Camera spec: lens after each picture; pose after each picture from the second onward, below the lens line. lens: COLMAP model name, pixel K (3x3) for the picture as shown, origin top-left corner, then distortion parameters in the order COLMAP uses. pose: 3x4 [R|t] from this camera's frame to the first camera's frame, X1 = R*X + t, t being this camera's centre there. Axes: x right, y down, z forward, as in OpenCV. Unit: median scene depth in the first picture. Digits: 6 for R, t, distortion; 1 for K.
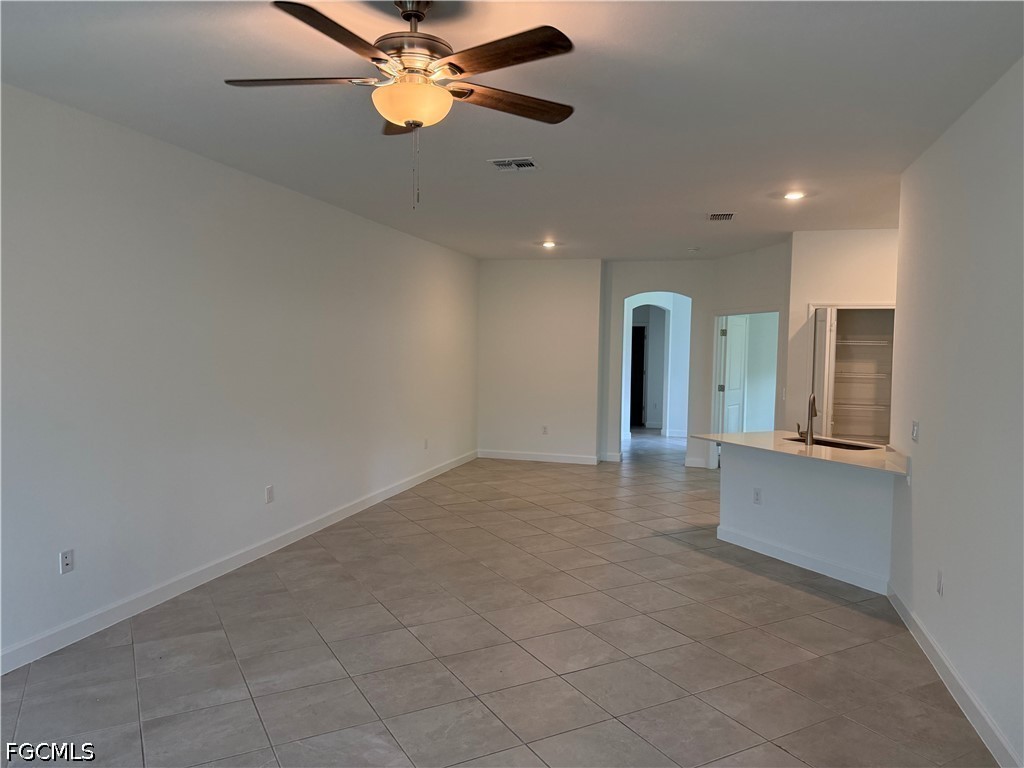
lens RADIAL K [[735.9, 0, 504.9], [0, 735.9, 384.0], [0, 0, 1]] dist [0.038233, -0.052973]
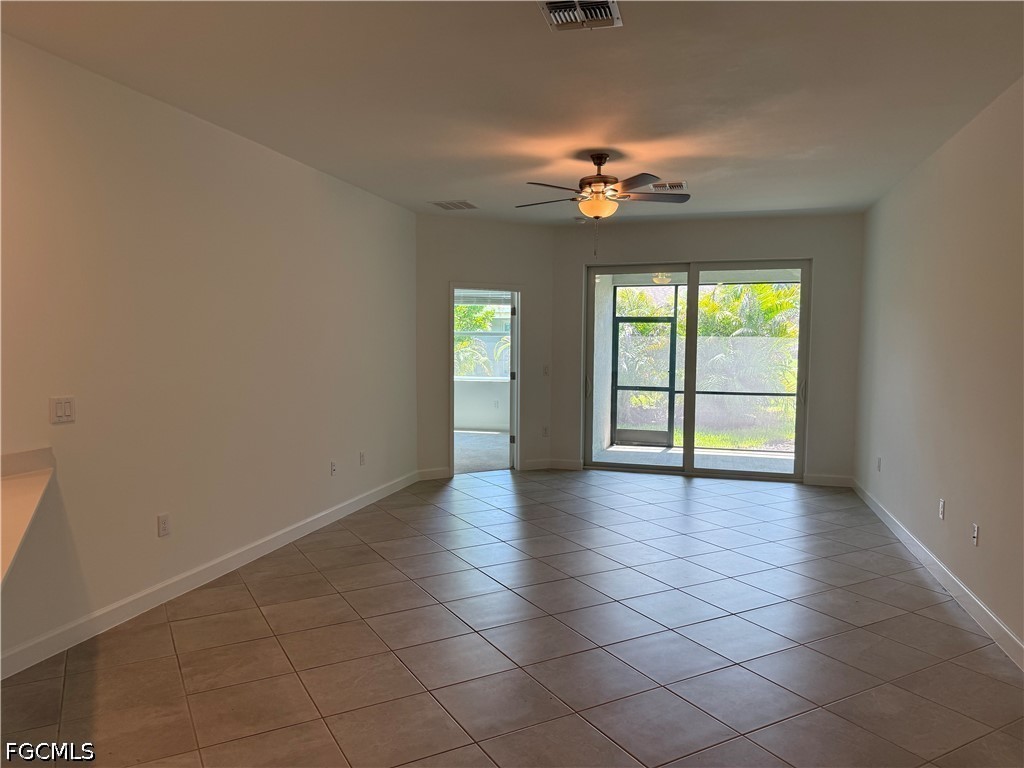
lens RADIAL K [[711.5, 0, 512.0], [0, 711.5, 384.0], [0, 0, 1]] dist [0.096260, -0.152085]
pose [[-0.999768, -0.018177, -0.011548, 0.075305], [-0.019445, 0.992423, 0.121319, -0.067219], [0.009255, 0.121516, -0.992546, 1.750419]]
